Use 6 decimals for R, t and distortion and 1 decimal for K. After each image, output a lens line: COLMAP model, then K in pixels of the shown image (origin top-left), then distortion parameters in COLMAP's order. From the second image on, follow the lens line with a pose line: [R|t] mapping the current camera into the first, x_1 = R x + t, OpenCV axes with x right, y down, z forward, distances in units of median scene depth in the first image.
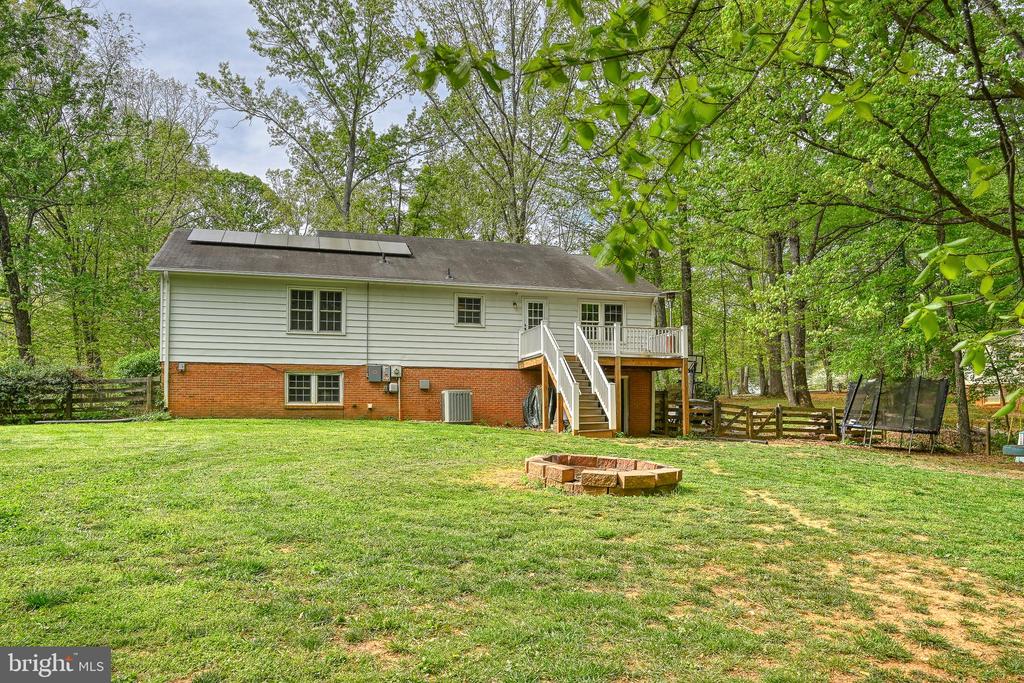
lens RADIAL K [[709.8, 0, 508.4], [0, 709.8, 395.6], [0, 0, 1]] dist [0.001125, -0.002397]
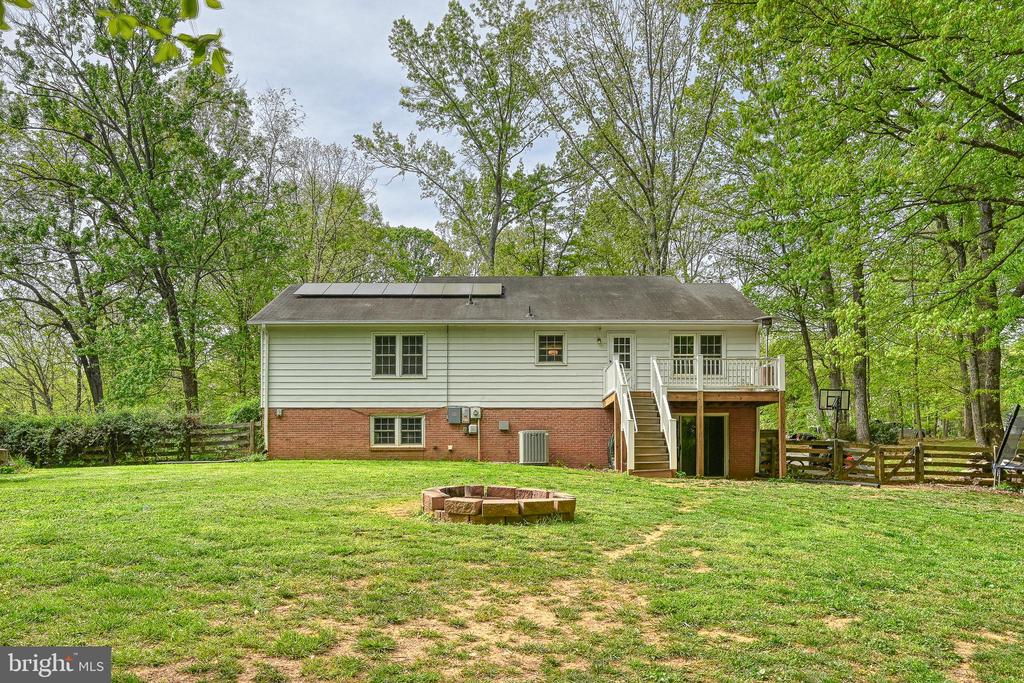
lens RADIAL K [[735.2, 0, 510.4], [0, 735.2, 461.8], [0, 0, 1]] dist [-0.011150, -0.000560]
pose [[0.962476, -0.002833, -0.271352, 0.170011], [0.009228, 0.999709, 0.022295, 0.012272], [0.271210, -0.023962, 0.962222, 0.016311]]
